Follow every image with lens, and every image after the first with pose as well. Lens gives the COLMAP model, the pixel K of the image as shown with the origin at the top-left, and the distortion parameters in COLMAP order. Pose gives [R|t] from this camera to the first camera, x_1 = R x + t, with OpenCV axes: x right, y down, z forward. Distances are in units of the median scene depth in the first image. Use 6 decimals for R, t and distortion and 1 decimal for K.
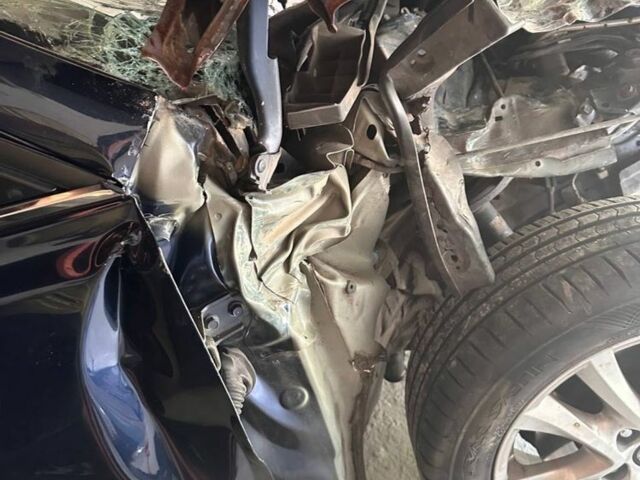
lens RADIAL K [[591.1, 0, 320.0], [0, 591.1, 240.0], [0, 0, 1]] dist [0.175079, -0.310575]
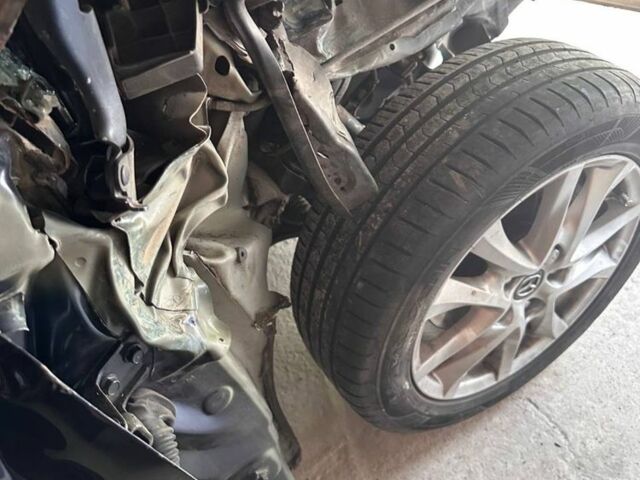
lens RADIAL K [[591.1, 0, 320.0], [0, 591.1, 240.0], [0, 0, 1]] dist [0.175079, -0.310575]
pose [[0.878764, -0.348967, 0.325569, -0.119848], [0.262600, 0.923169, 0.280715, -0.150556], [-0.398515, -0.161188, 0.902886, 0.225900]]
